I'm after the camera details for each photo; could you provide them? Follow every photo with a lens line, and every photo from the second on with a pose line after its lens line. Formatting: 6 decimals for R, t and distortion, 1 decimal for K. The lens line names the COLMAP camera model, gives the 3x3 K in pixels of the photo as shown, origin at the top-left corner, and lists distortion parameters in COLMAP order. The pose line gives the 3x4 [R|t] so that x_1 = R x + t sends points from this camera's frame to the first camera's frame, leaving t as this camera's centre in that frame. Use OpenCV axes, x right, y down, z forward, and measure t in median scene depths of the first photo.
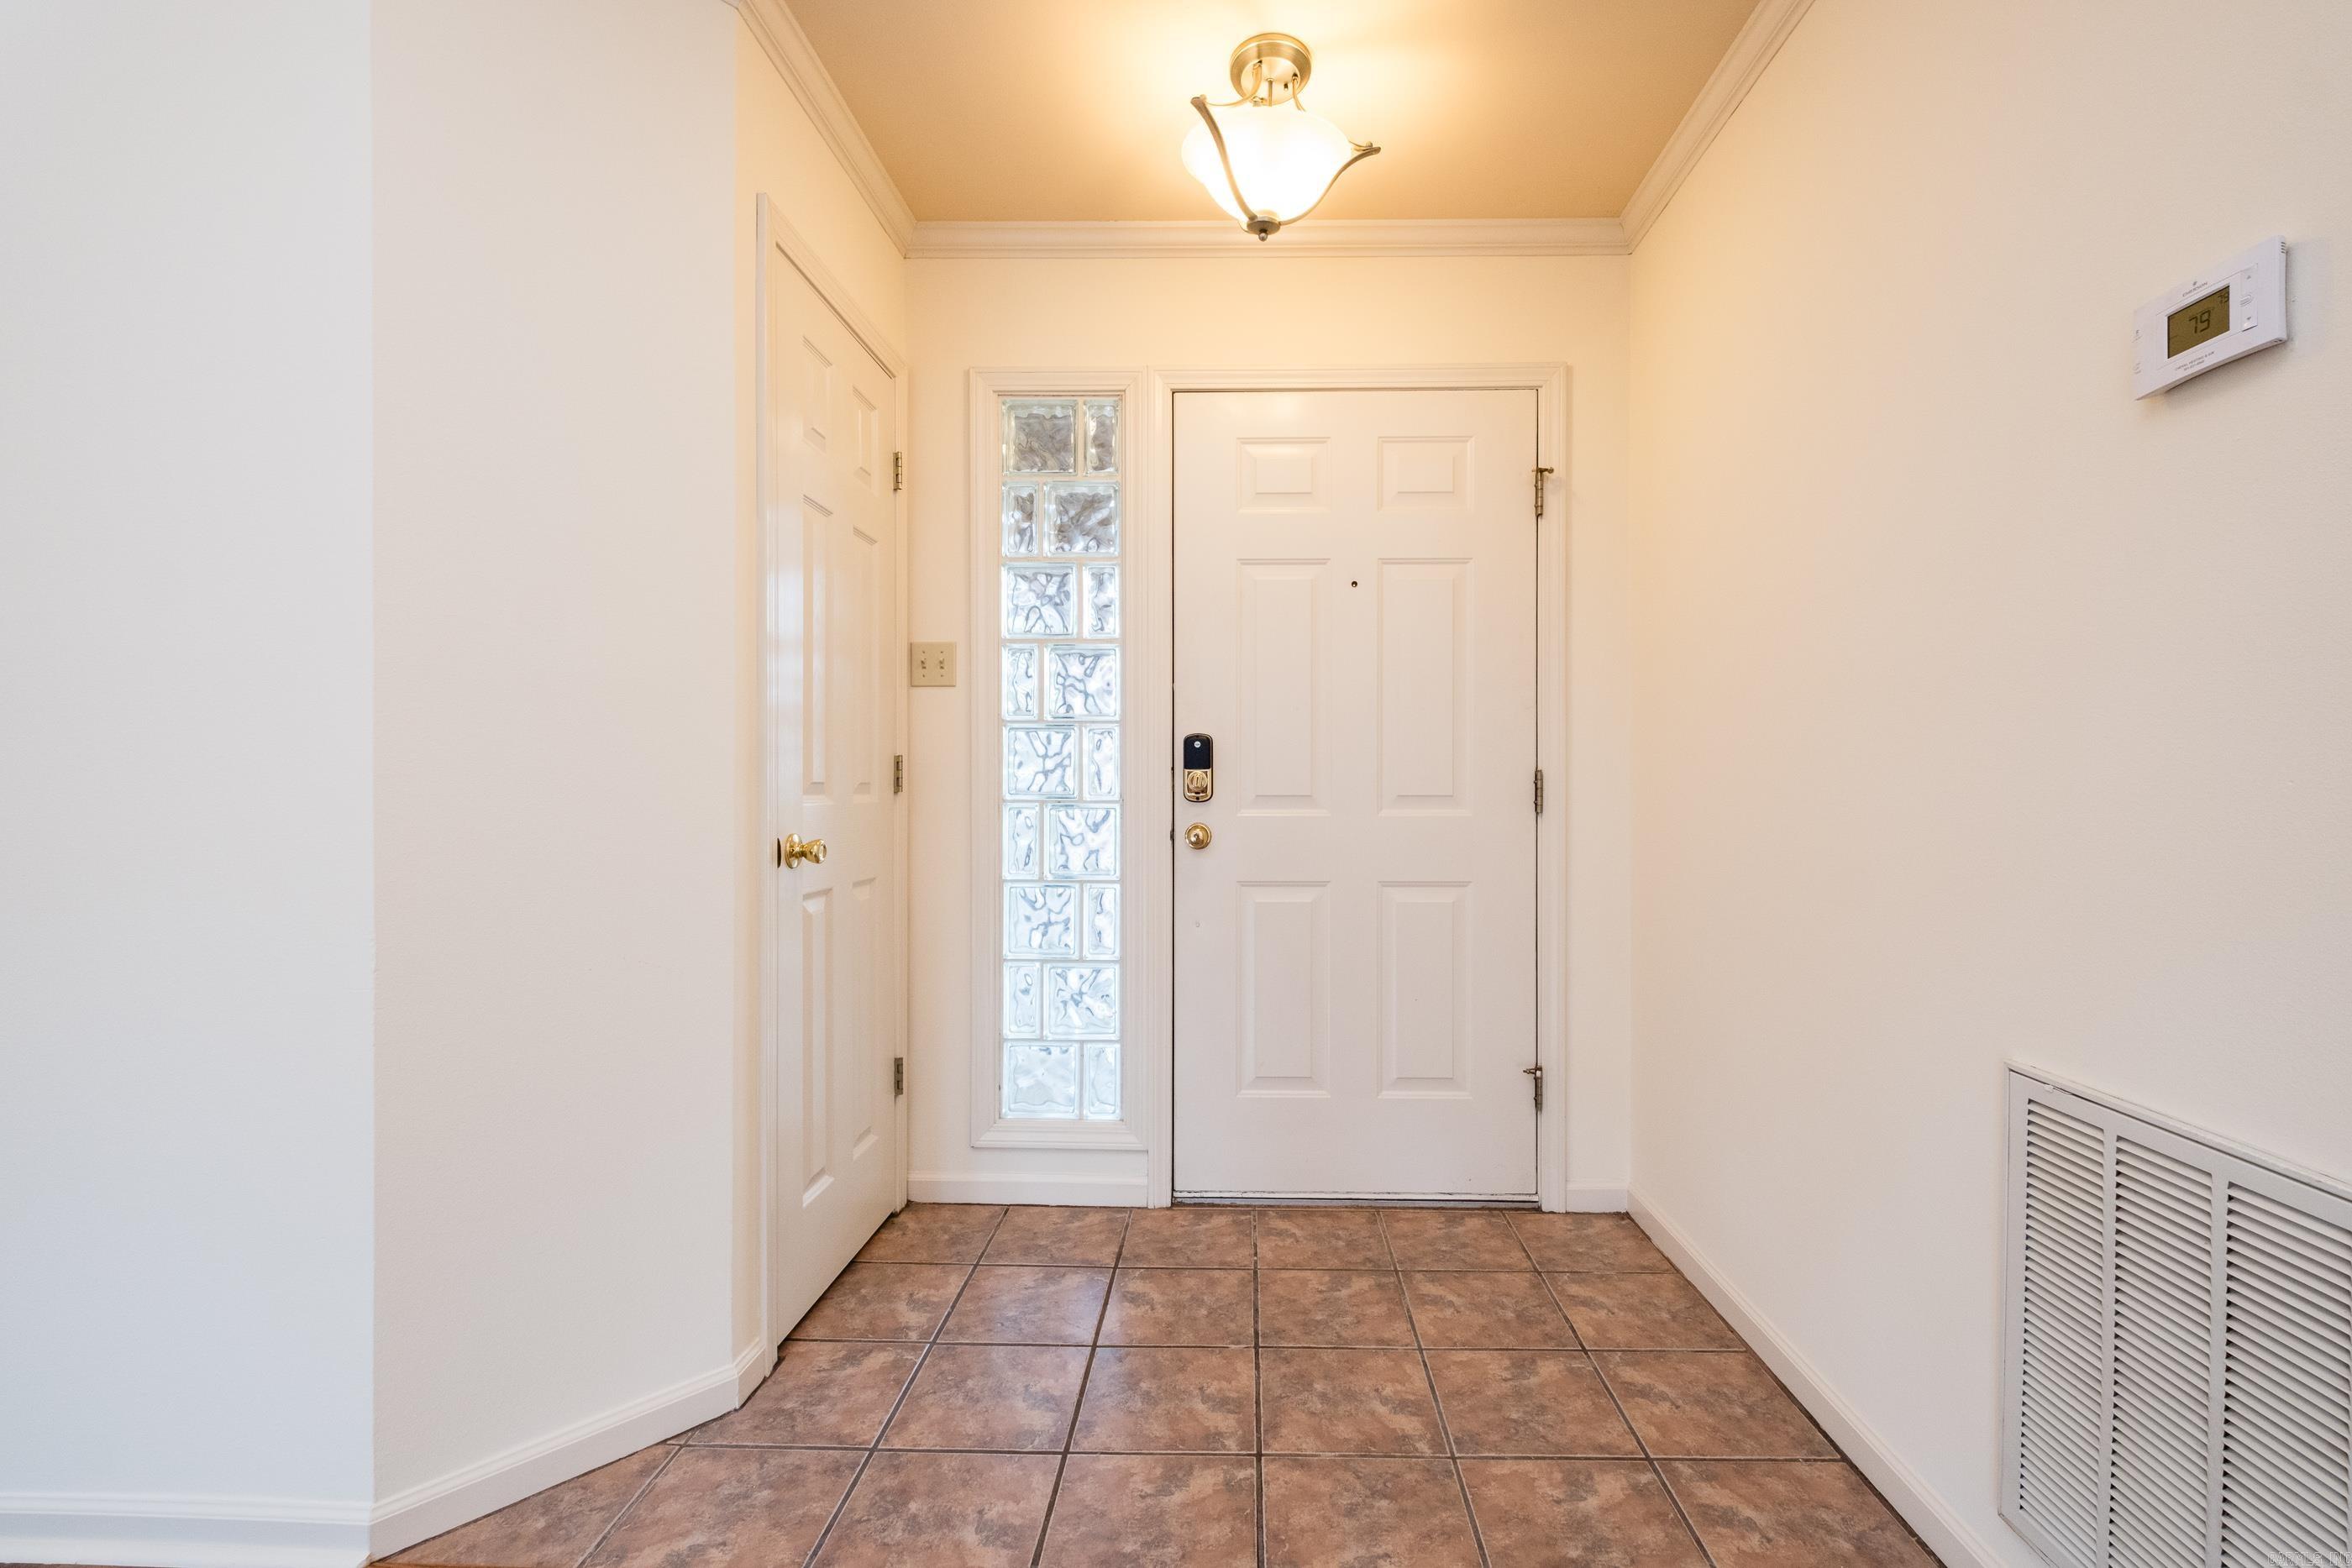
lens RADIAL K [[1045.5, 0, 1176.0], [0, 1045.5, 784.0], [0, 0, 1]] dist [0.016740, -0.012878]
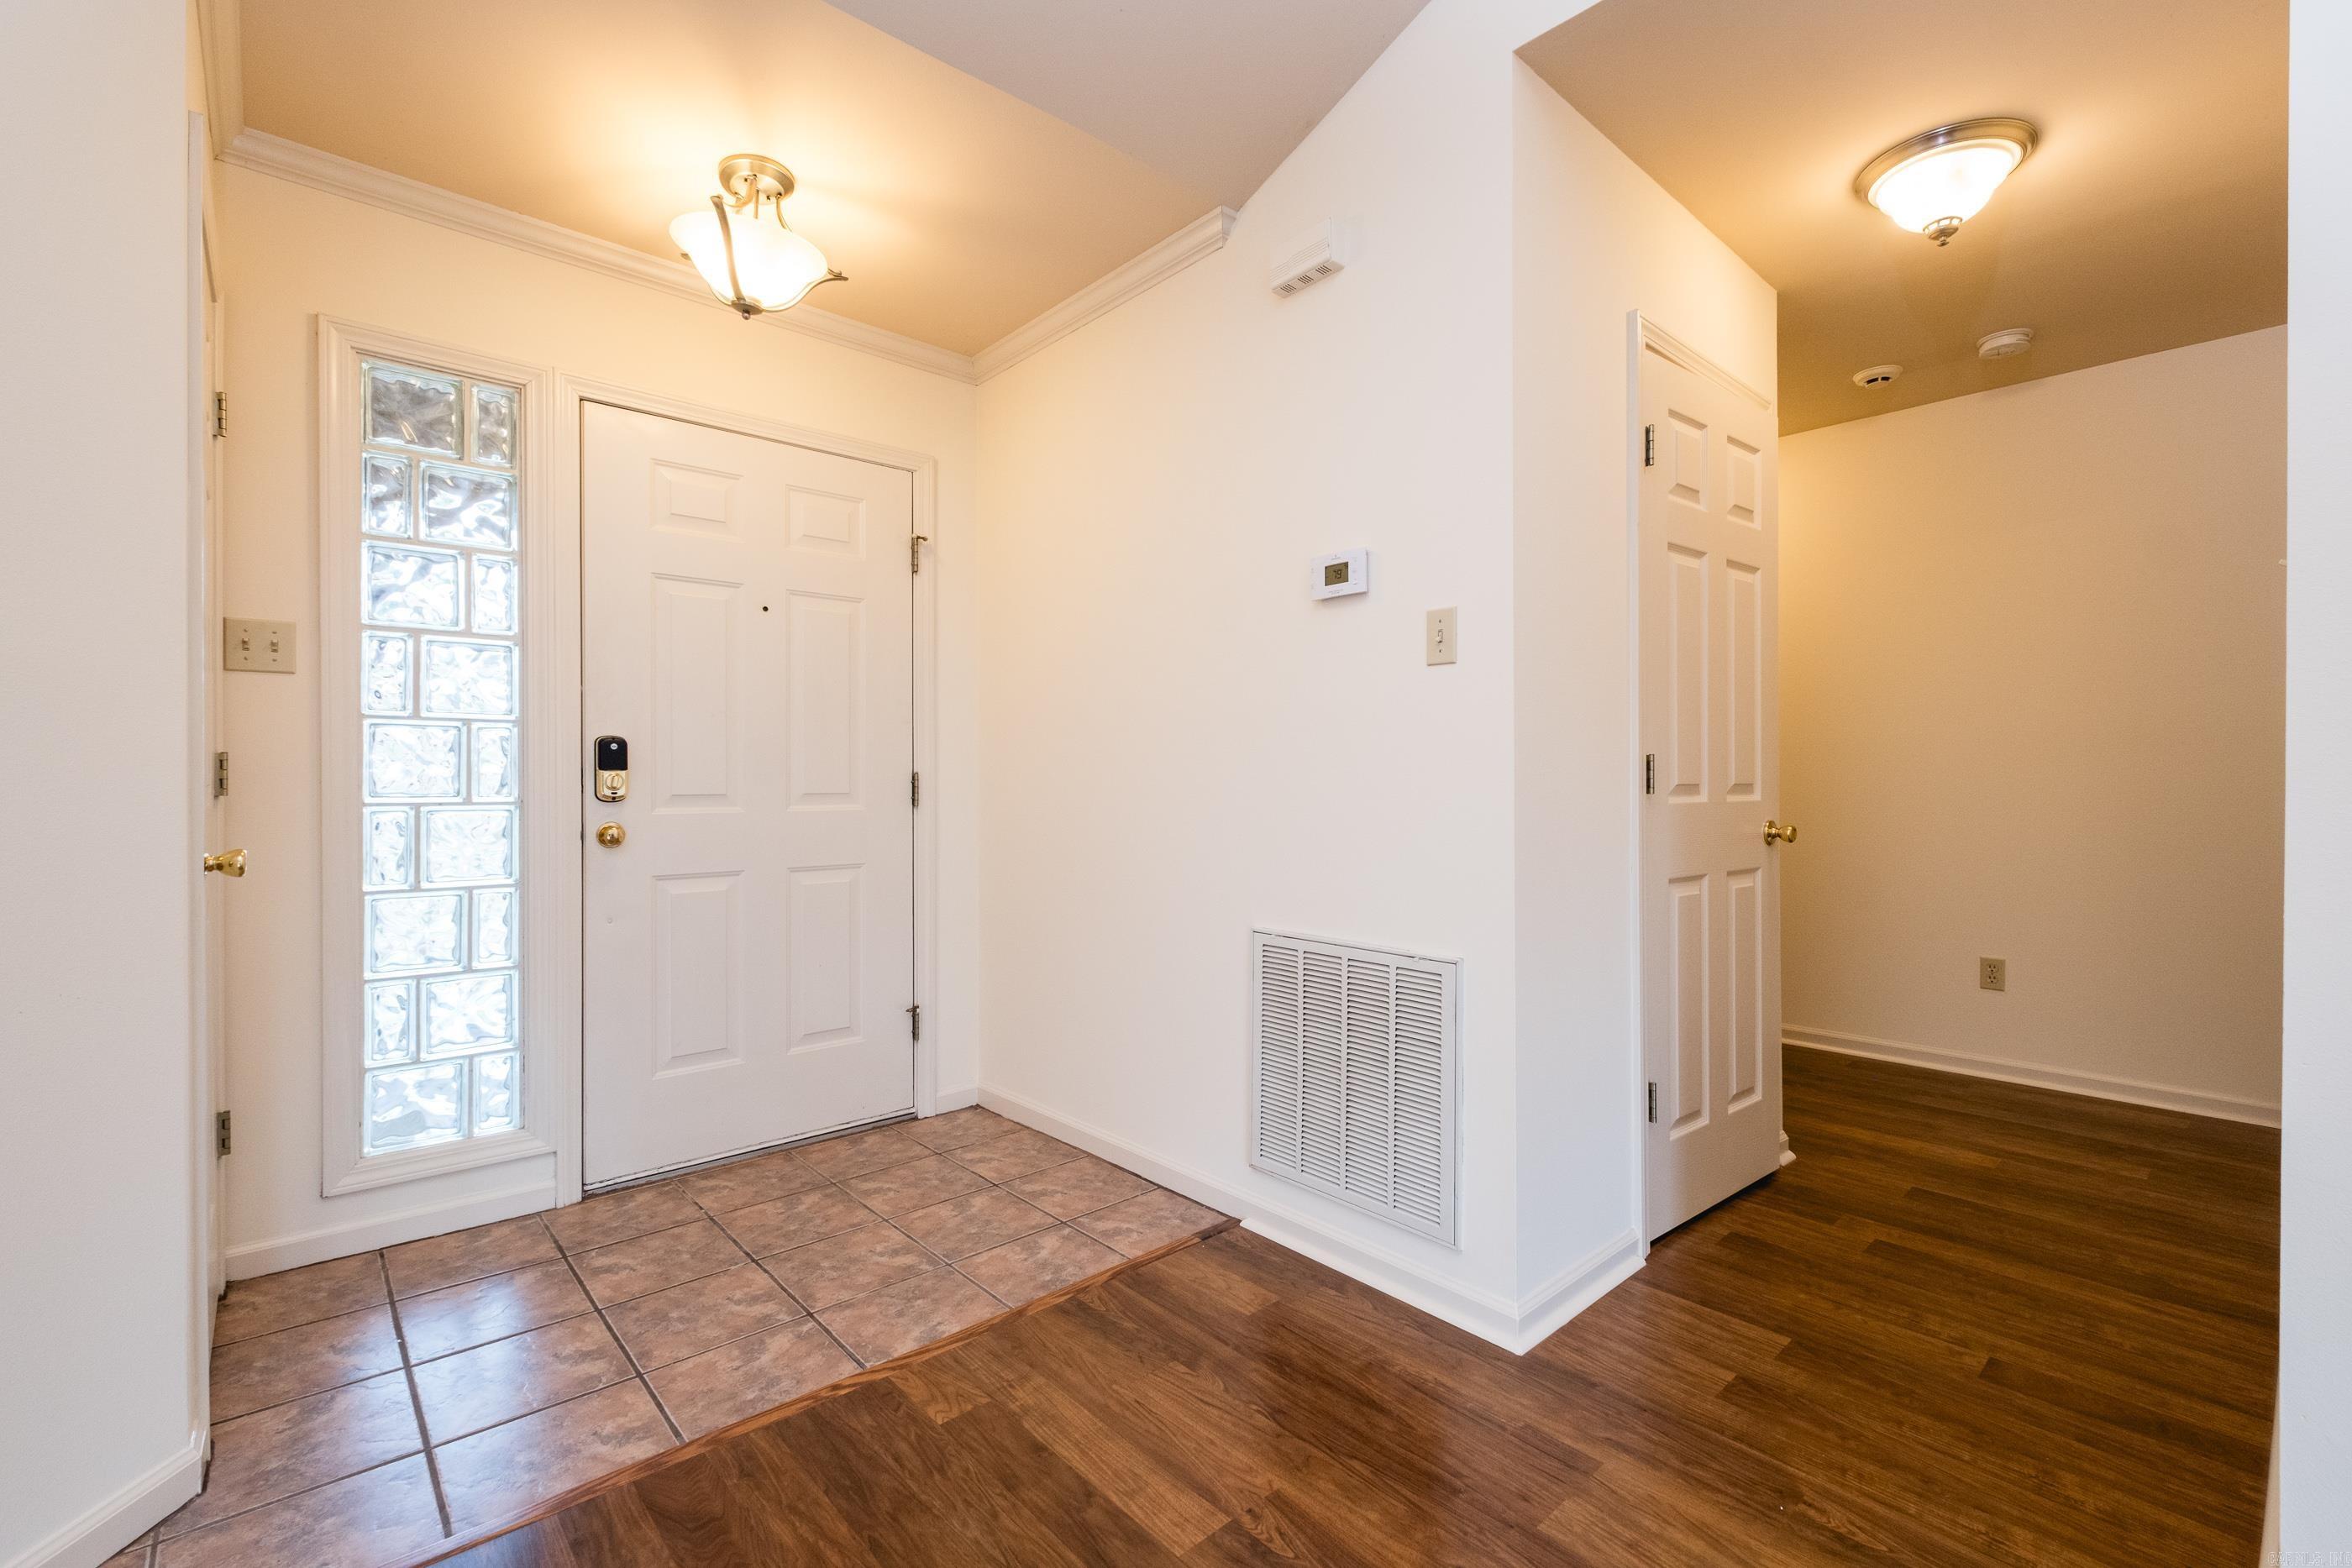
lens RADIAL K [[1008.6, 0, 1184.1], [0, 1008.6, 784.5], [0, 0, 1]] dist [0.012359, -0.007611]
pose [[0.734486, -0.004538, 0.678609, -0.247093], [0.003334, 0.999990, 0.003079, -0.001472], [-0.678616, 0.000001, 0.734493, -0.120865]]
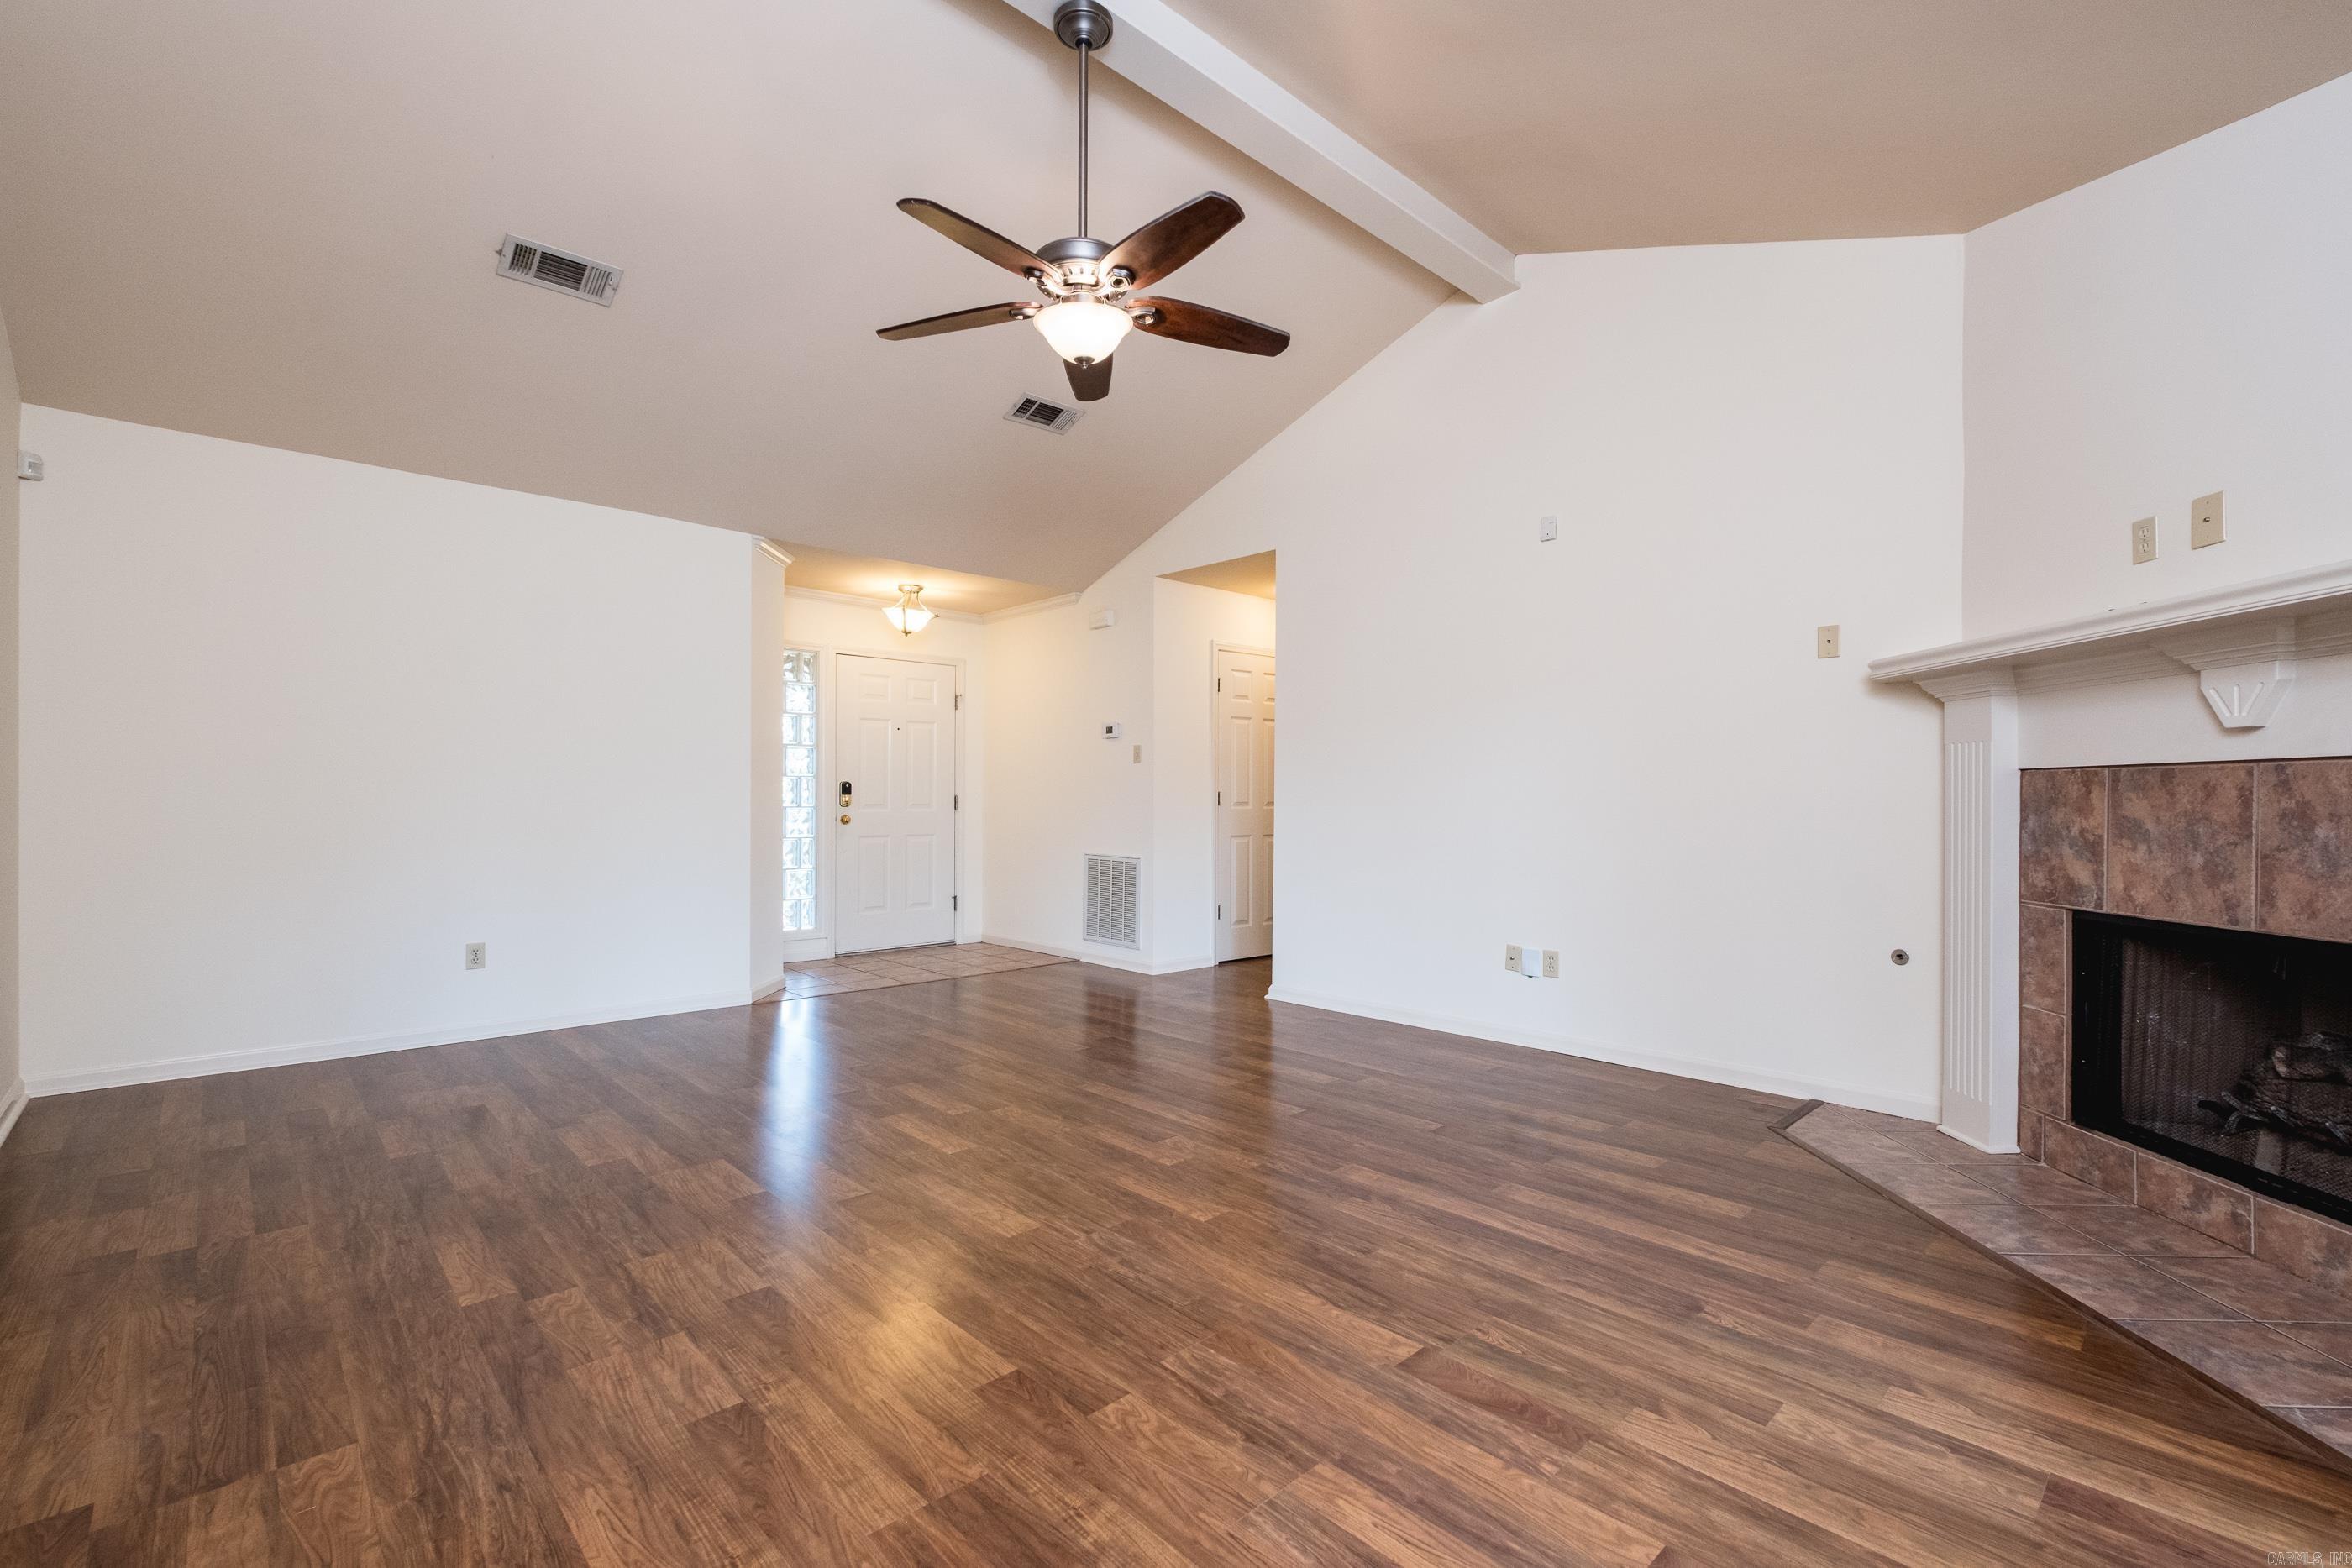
lens RADIAL K [[1029.8, 0, 1180.6], [0, 1029.8, 795.4], [0, 0, 1]] dist [-0.003163, -0.001008]
pose [[0.726496, 0.003422, 0.687163, -1.205817], [-0.000678, 0.999991, -0.004262, -0.002394], [-0.687171, 0.002630, 0.726491, -1.567391]]
